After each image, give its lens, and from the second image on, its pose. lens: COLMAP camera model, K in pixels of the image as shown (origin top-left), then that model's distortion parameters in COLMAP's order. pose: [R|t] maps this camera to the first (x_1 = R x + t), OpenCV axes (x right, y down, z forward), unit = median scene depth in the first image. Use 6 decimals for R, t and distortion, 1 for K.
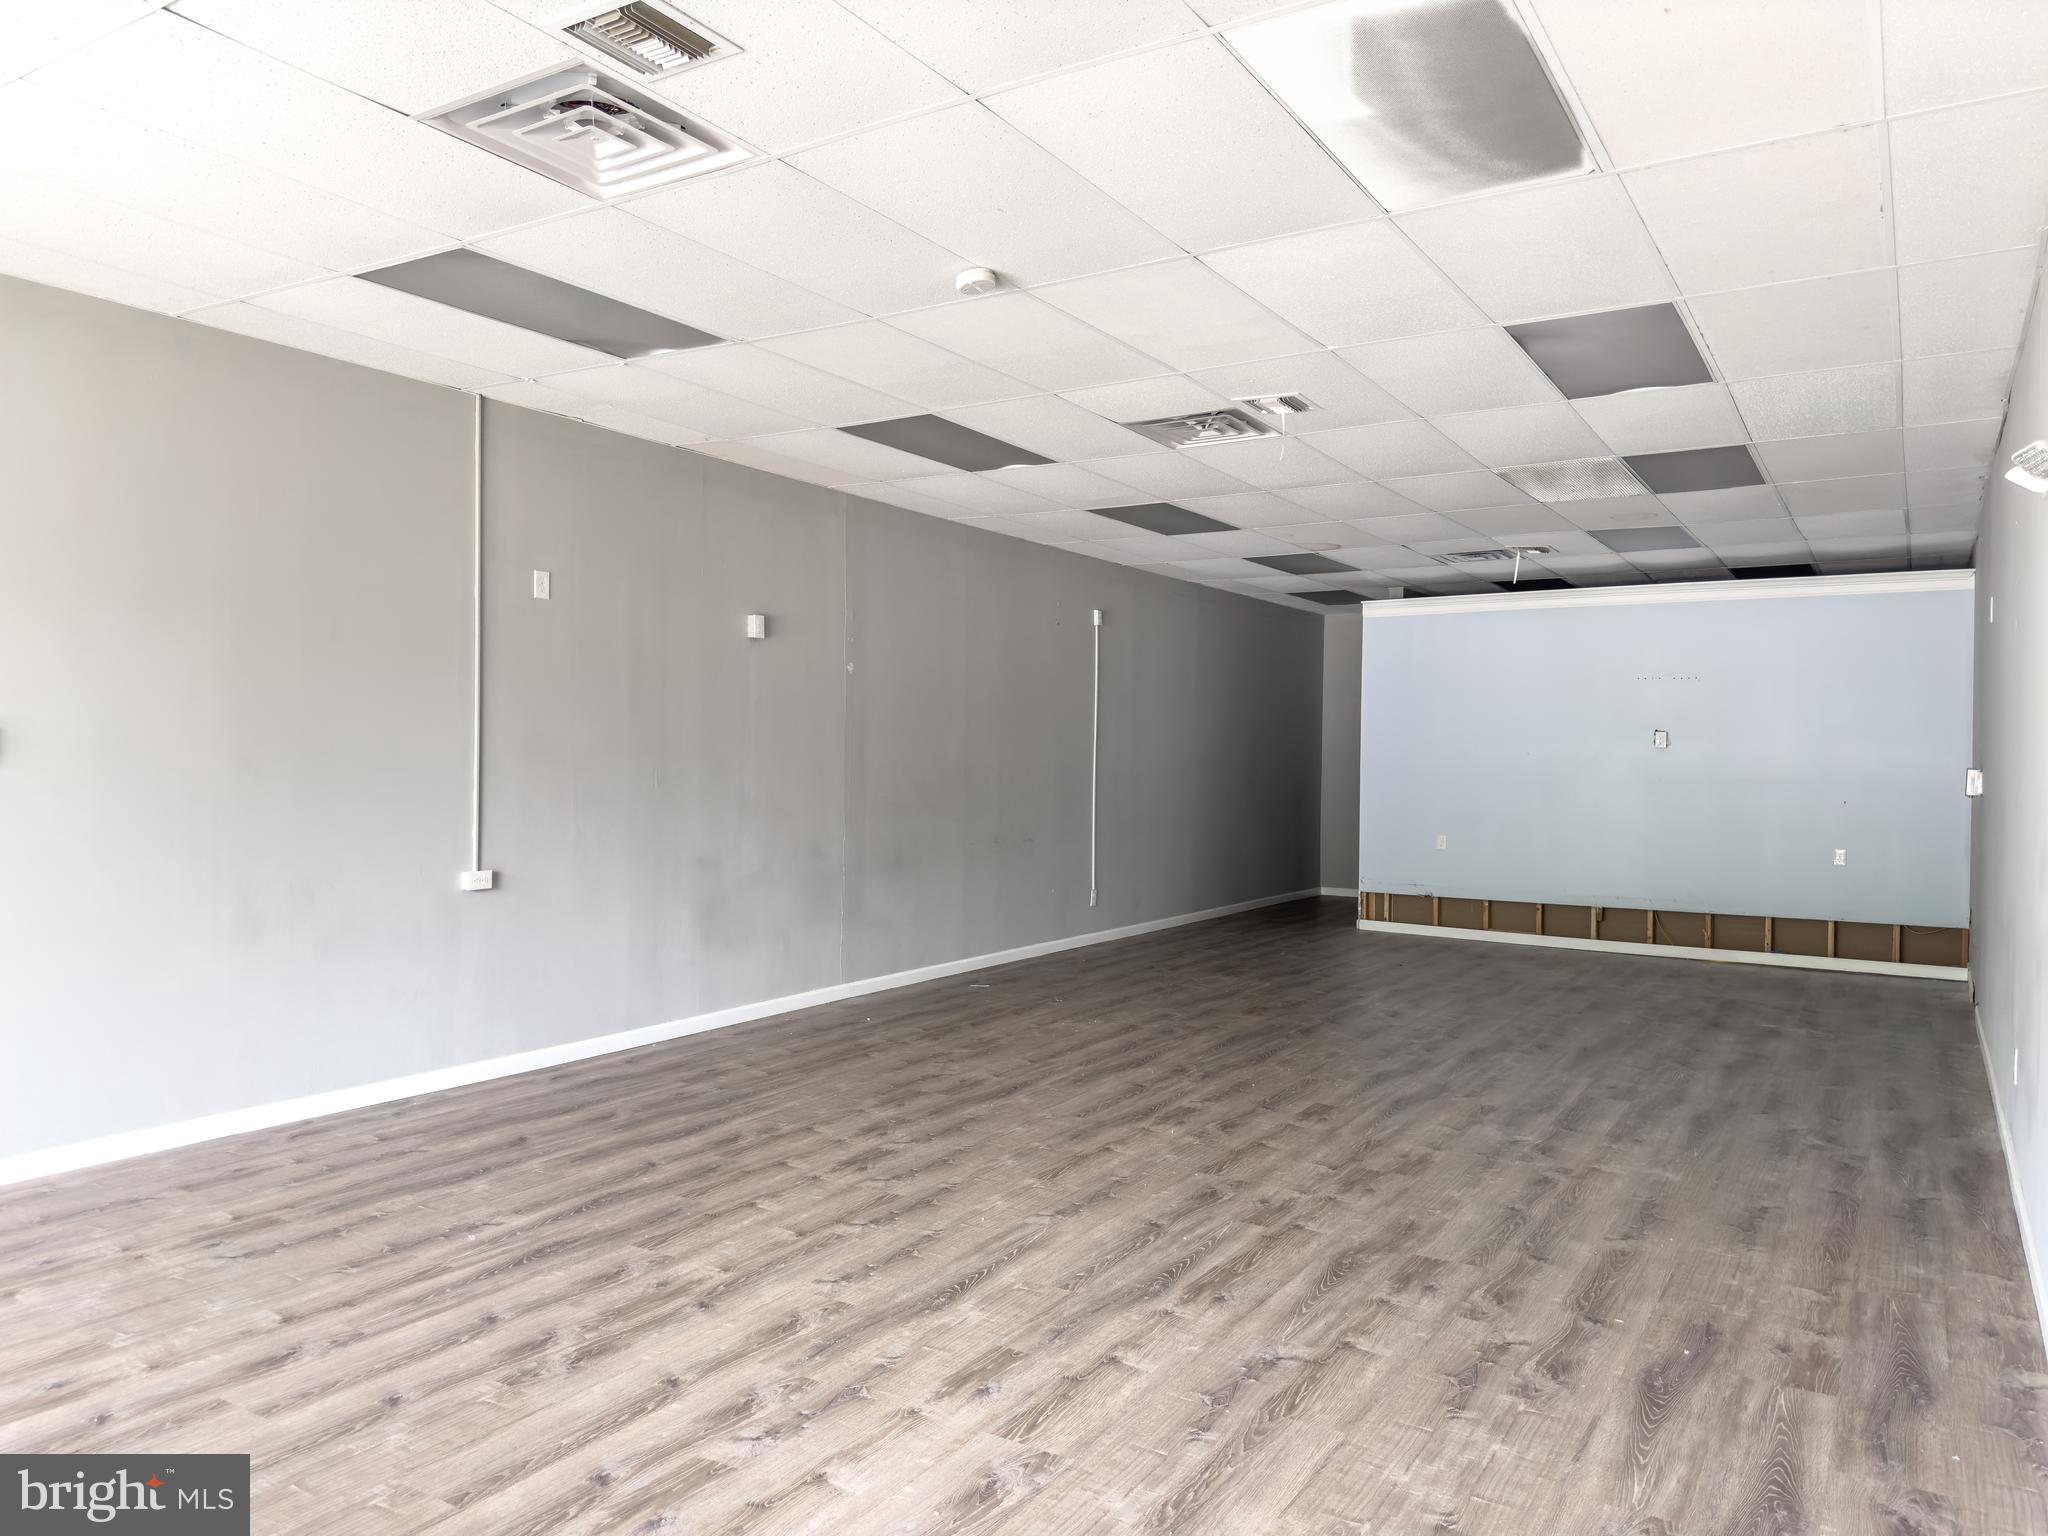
lens RADIAL K [[1418.4, 0, 1022.5], [0, 1418.4, 749.1], [0, 0, 1]] dist [0.160050, -0.256254]
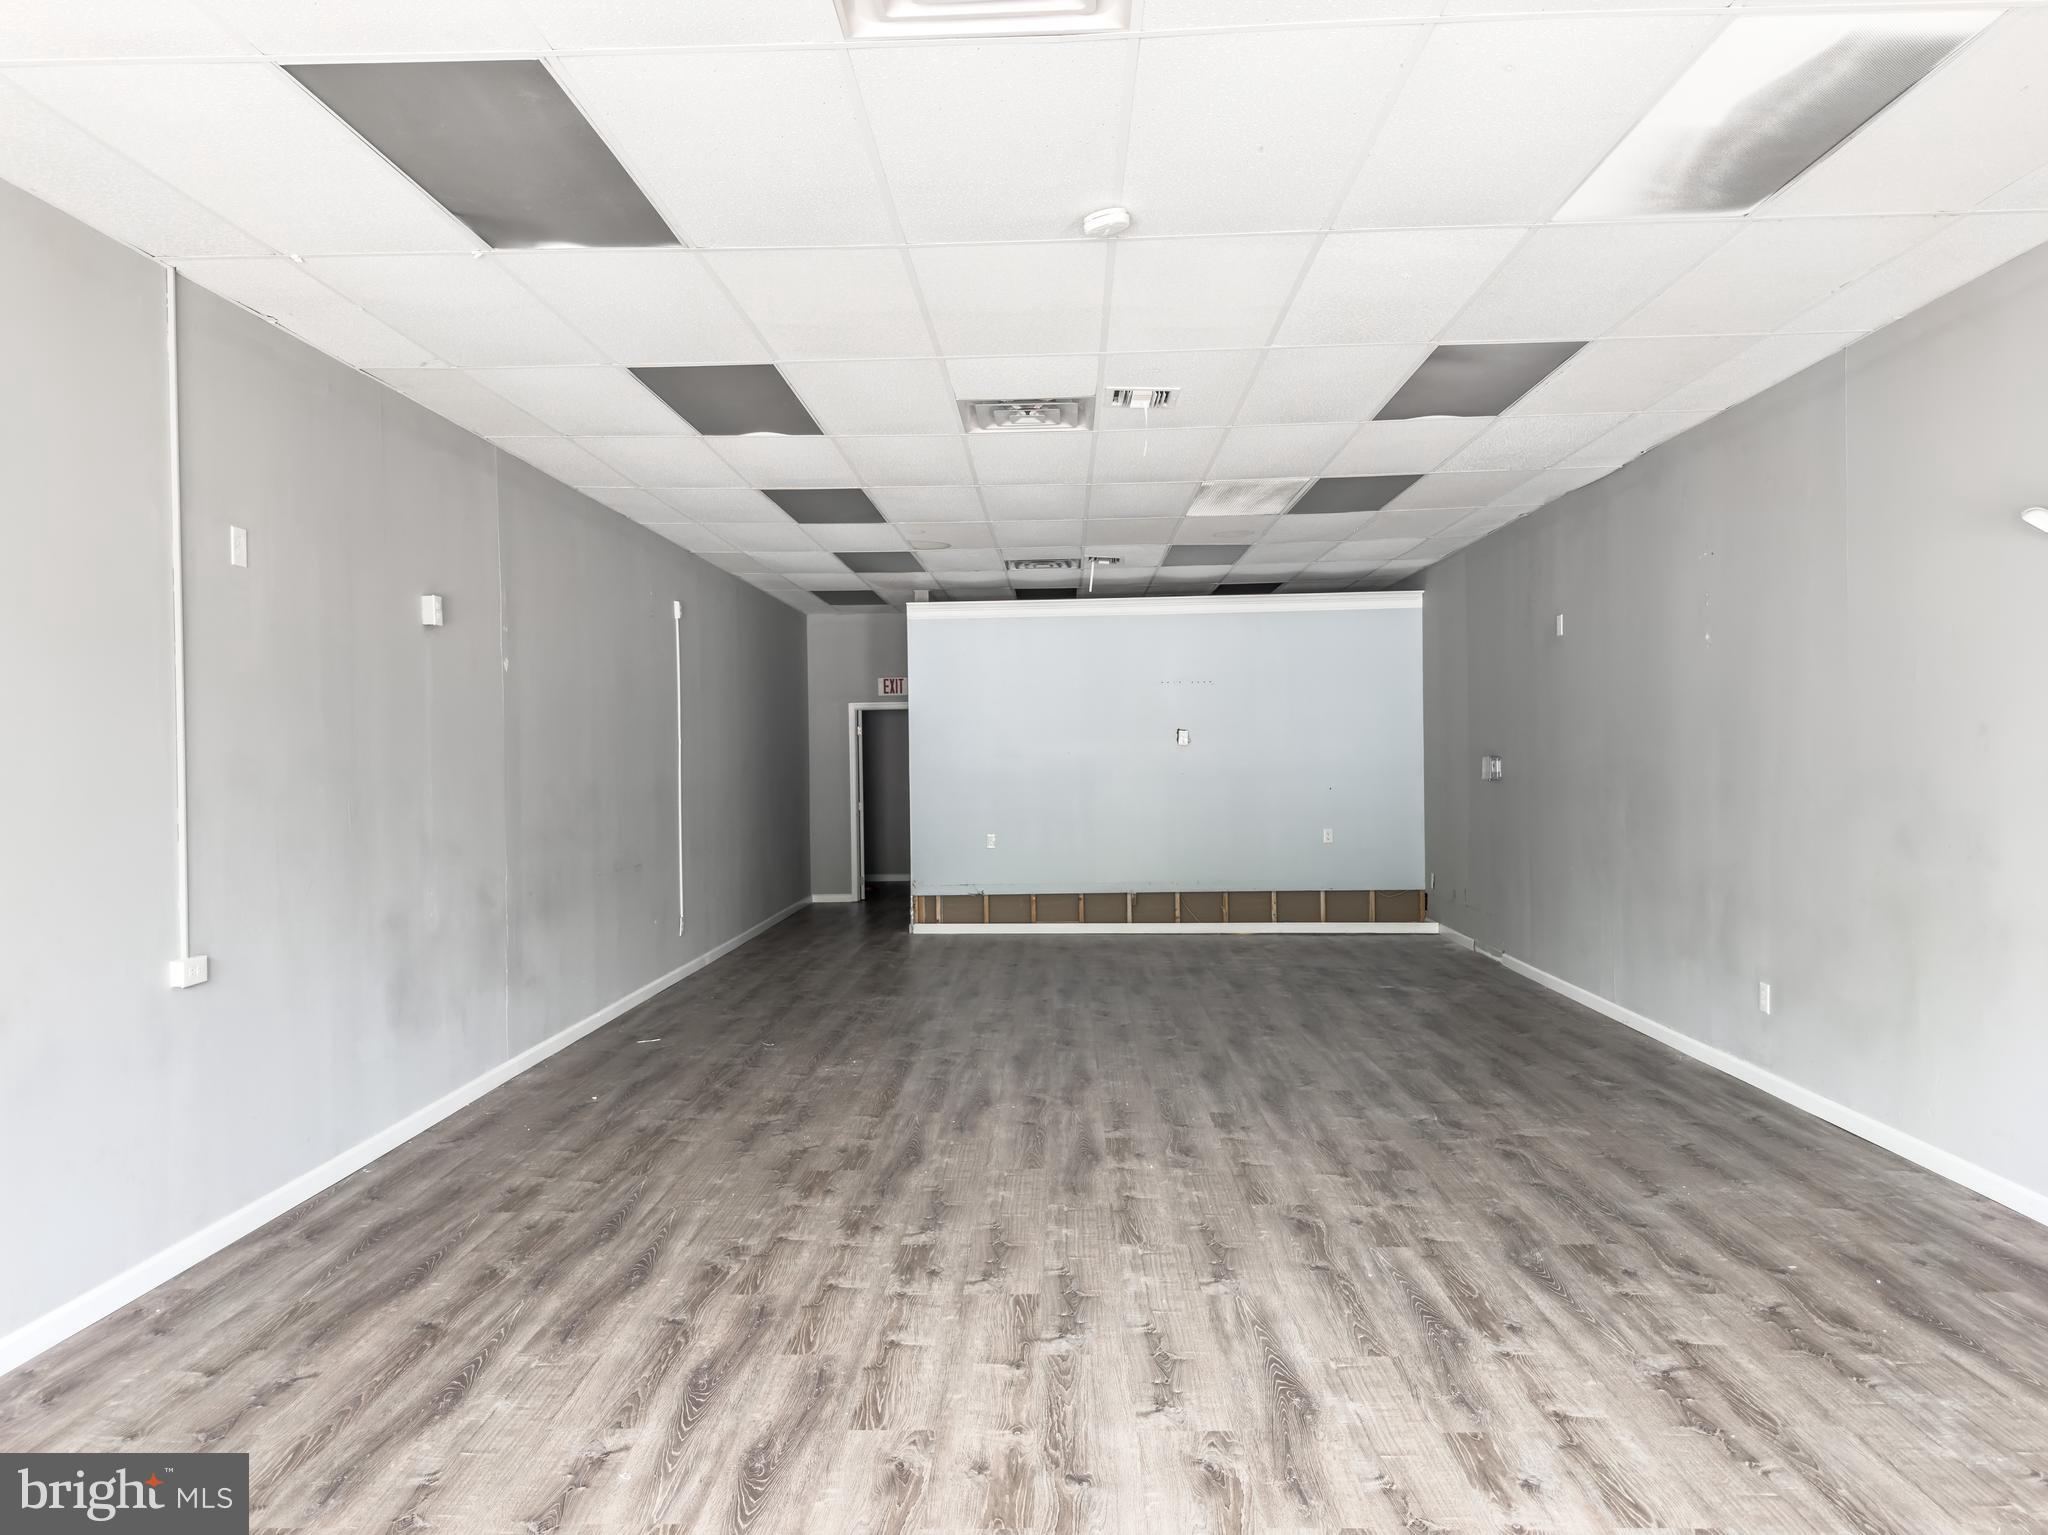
lens RADIAL K [[1439.6, 0, 1024.0], [0, 1439.6, 767.5], [0, 0, 1]] dist [0.072399, -0.086020]
pose [[0.864506, -0.028371, 0.501821, -0.491837], [0.021985, 0.999585, 0.018638, -0.015195], [-0.502141, -0.005080, 0.864771, 0.256011]]
